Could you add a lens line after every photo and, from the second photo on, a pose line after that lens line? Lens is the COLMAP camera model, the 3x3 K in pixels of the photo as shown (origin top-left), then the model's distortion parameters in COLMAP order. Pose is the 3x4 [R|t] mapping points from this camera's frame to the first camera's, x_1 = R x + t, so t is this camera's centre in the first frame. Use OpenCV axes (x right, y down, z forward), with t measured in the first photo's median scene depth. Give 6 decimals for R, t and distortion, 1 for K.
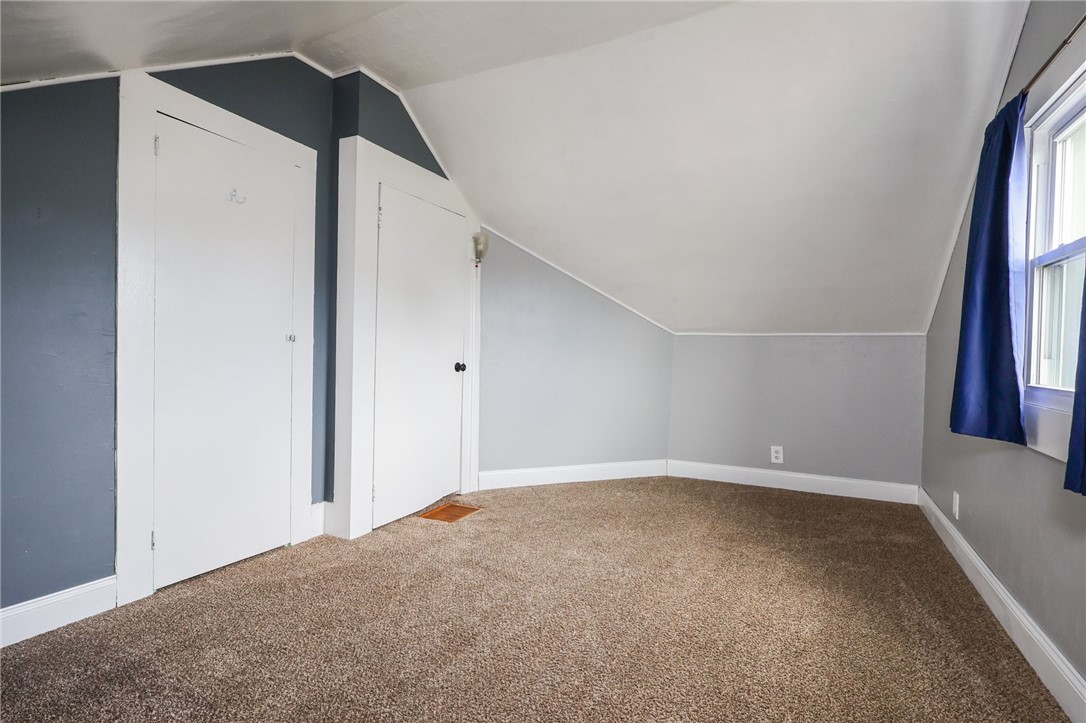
lens RADIAL K [[511.9, 0, 548.2], [0, 511.9, 361.3], [0, 0, 1]] dist [0.000006, -0.000875]
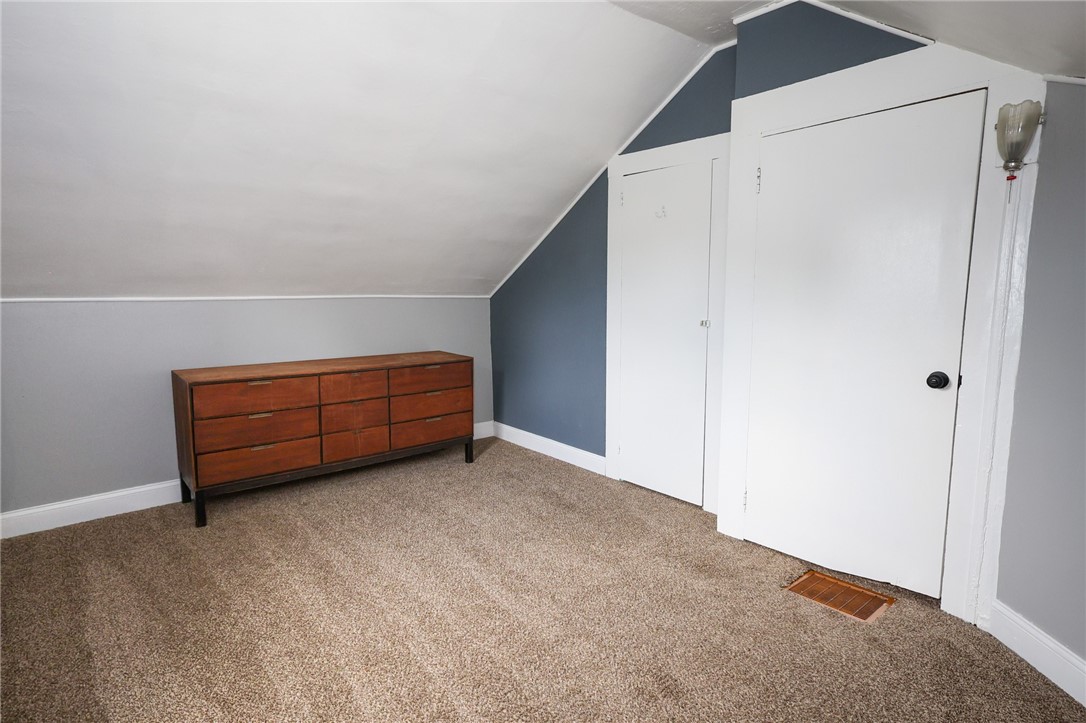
lens RADIAL K [[511.9, 0, 548.2], [0, 511.9, 361.3], [0, 0, 1]] dist [0.000006, -0.000875]
pose [[-0.334978, 0.092808, -0.937644, 0.565546], [-0.032220, 0.993427, 0.109840, -0.066210], [0.941675, 0.067005, -0.329785, 0.924862]]
